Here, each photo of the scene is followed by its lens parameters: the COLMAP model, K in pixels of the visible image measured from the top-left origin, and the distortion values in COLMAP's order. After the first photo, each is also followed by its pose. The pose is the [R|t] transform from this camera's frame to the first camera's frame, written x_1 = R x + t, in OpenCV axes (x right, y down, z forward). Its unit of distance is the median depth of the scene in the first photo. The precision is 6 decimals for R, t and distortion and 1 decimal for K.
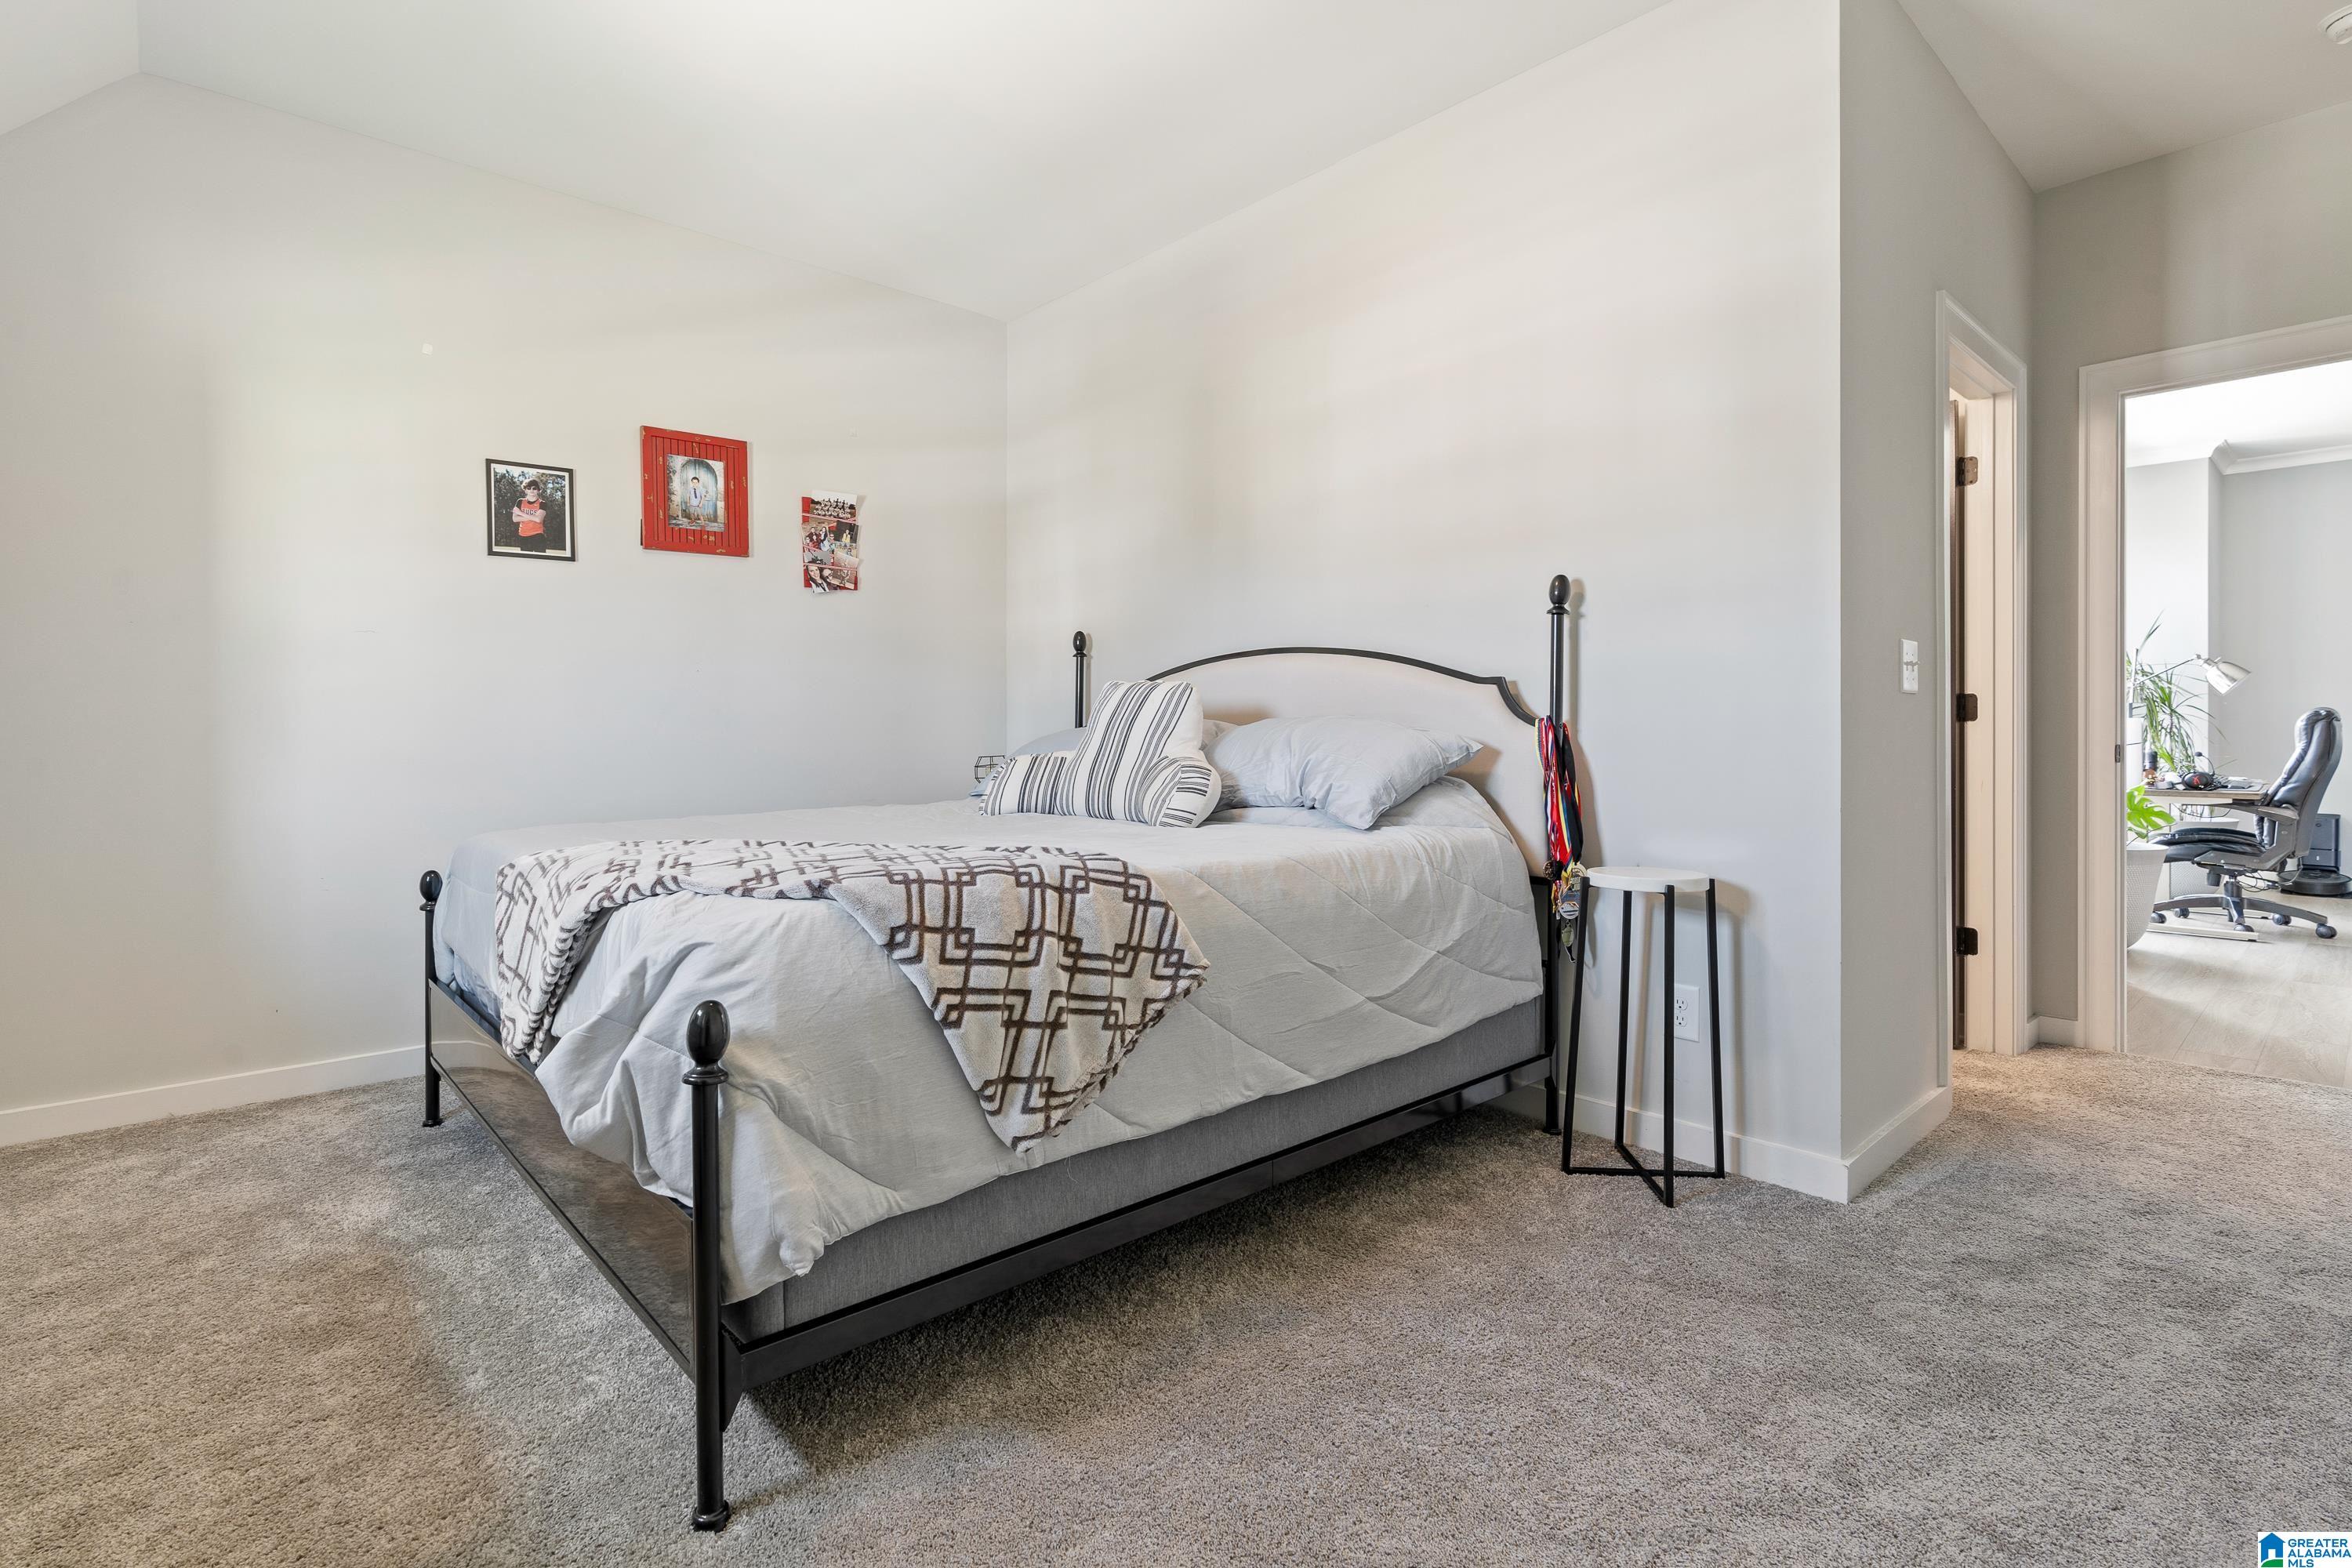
lens RADIAL K [[1133.9, 0, 1167.9], [0, 1133.9, 722.4], [0, 0, 1]] dist [-0.001324, 0.000004]
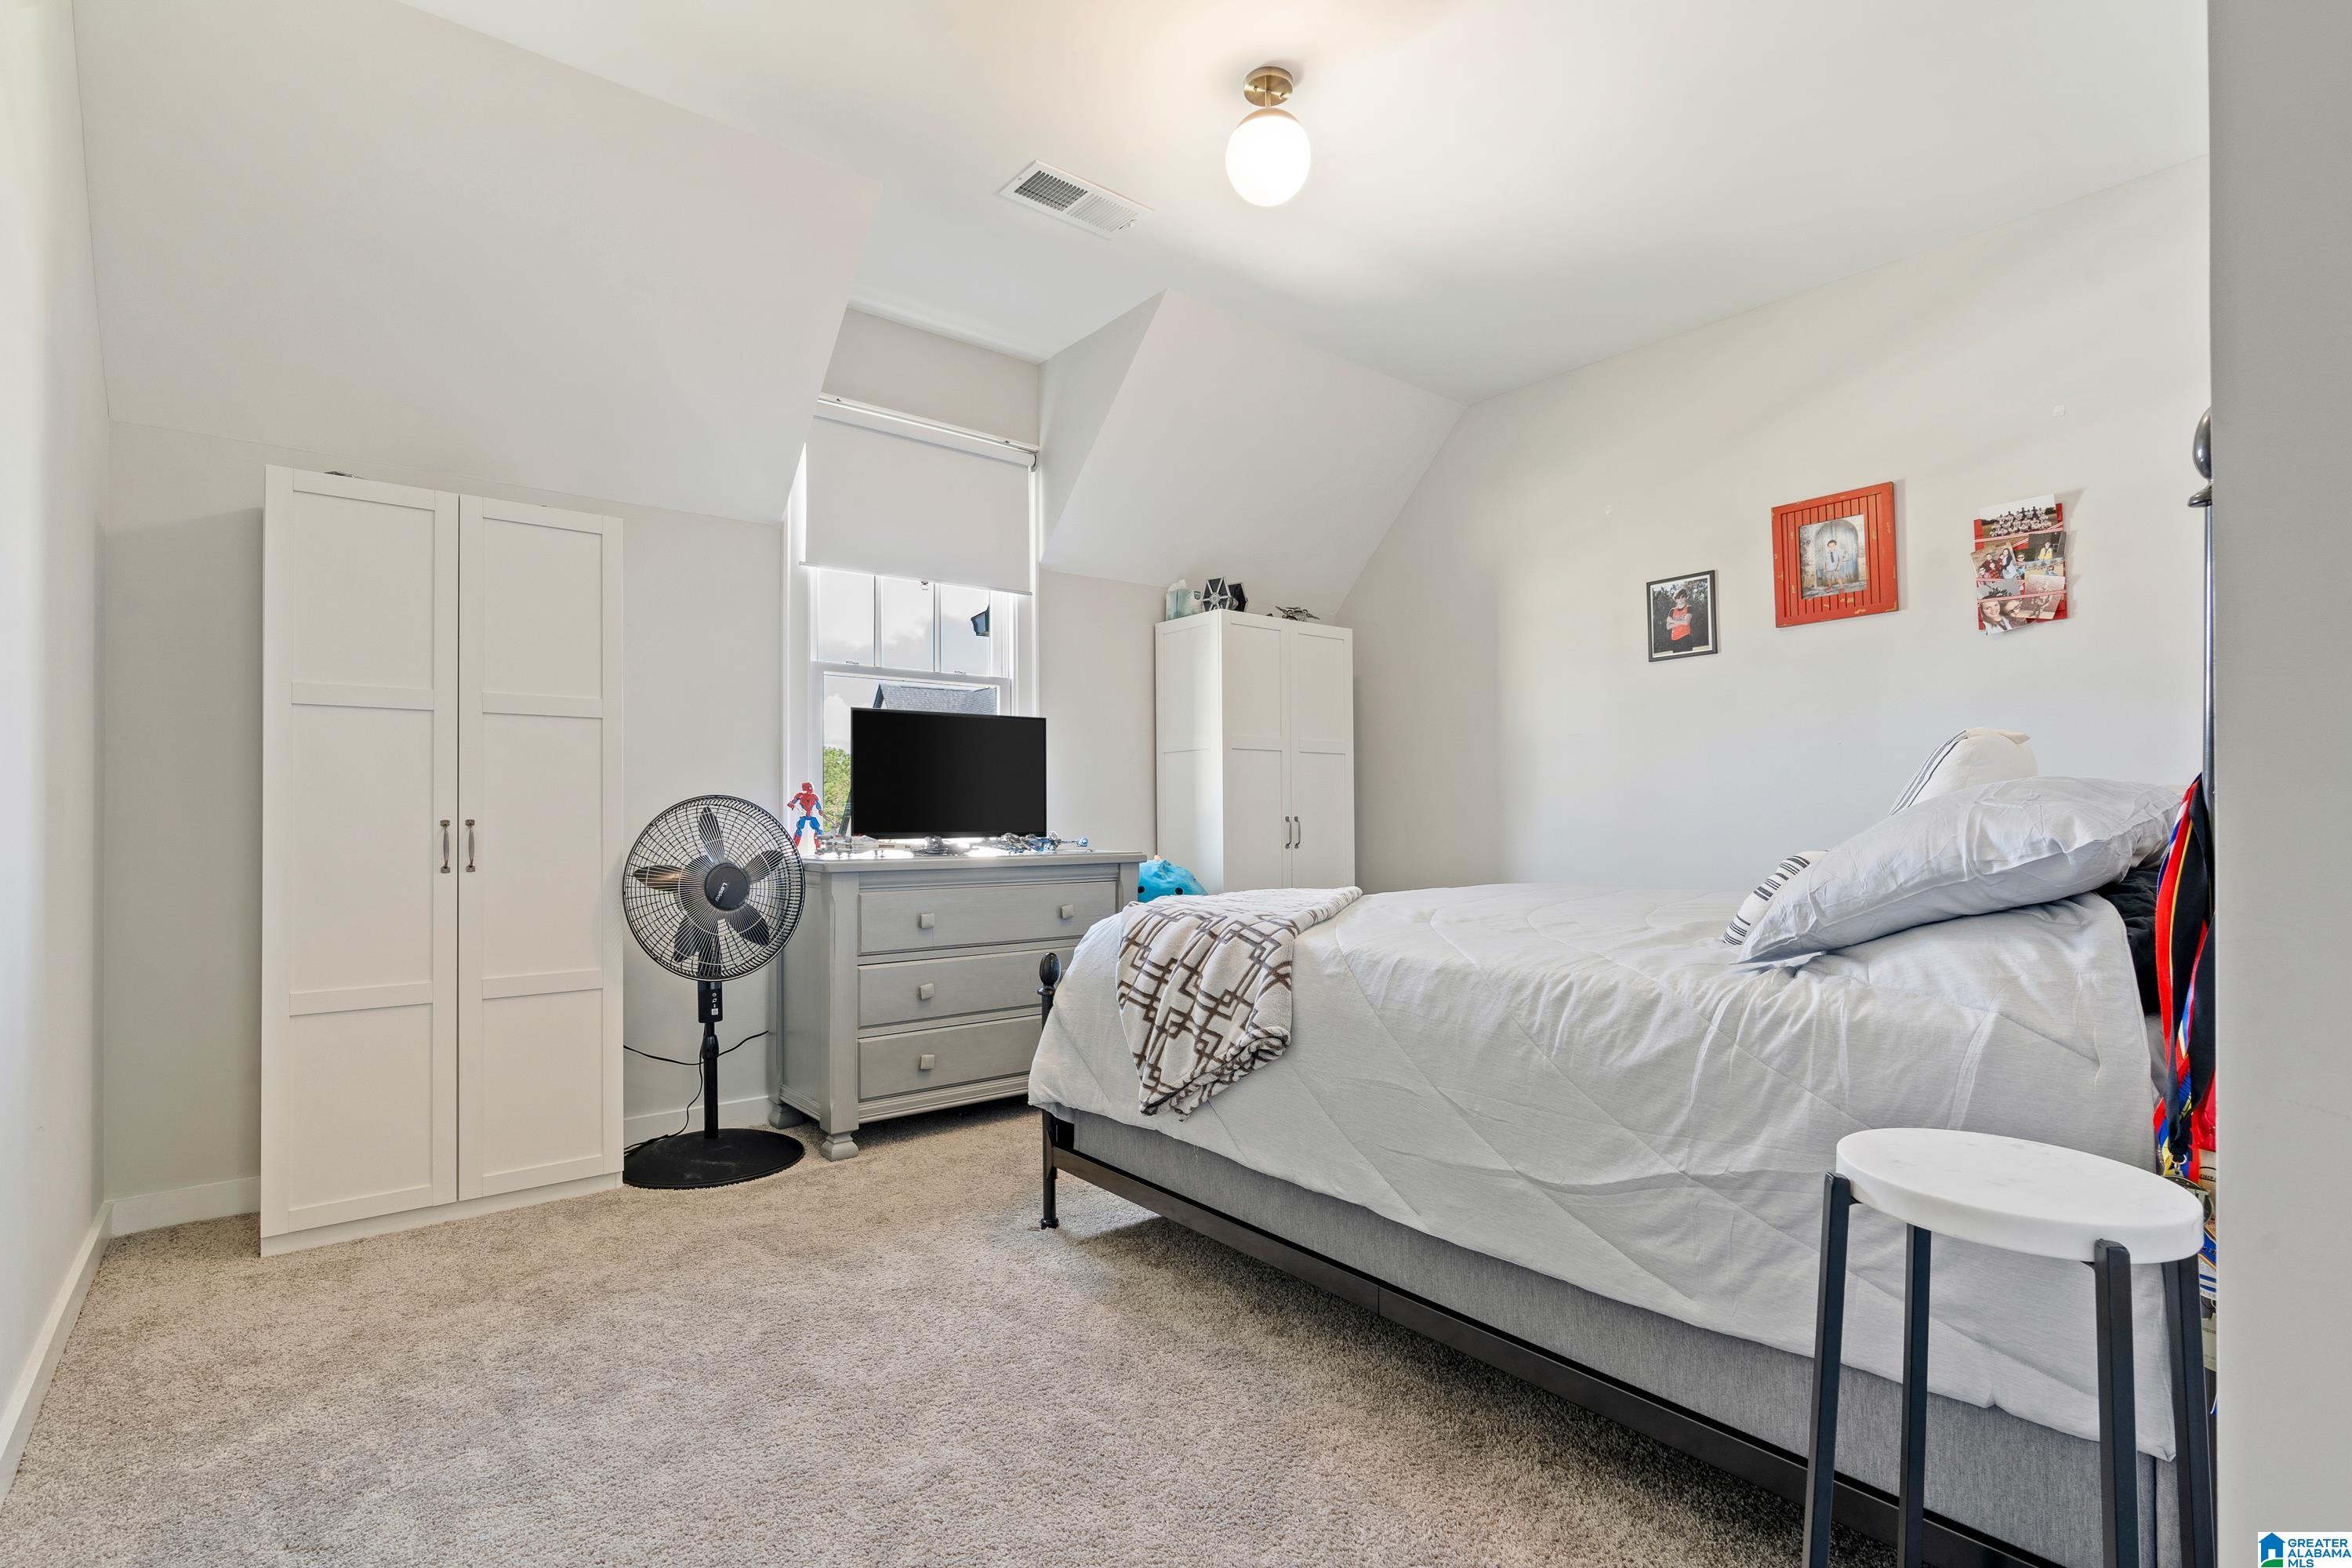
lens RADIAL K [[1133.9, 0, 1175.7], [0, 1133.9, 798.0], [0, 0, 1]] dist [-0.001324, 0.000004]
pose [[-0.054870, -0.009166, -0.998451, 0.578792], [0.013204, 0.999864, -0.009905, 0.002425], [0.998406, -0.013727, -0.054741, 0.512481]]
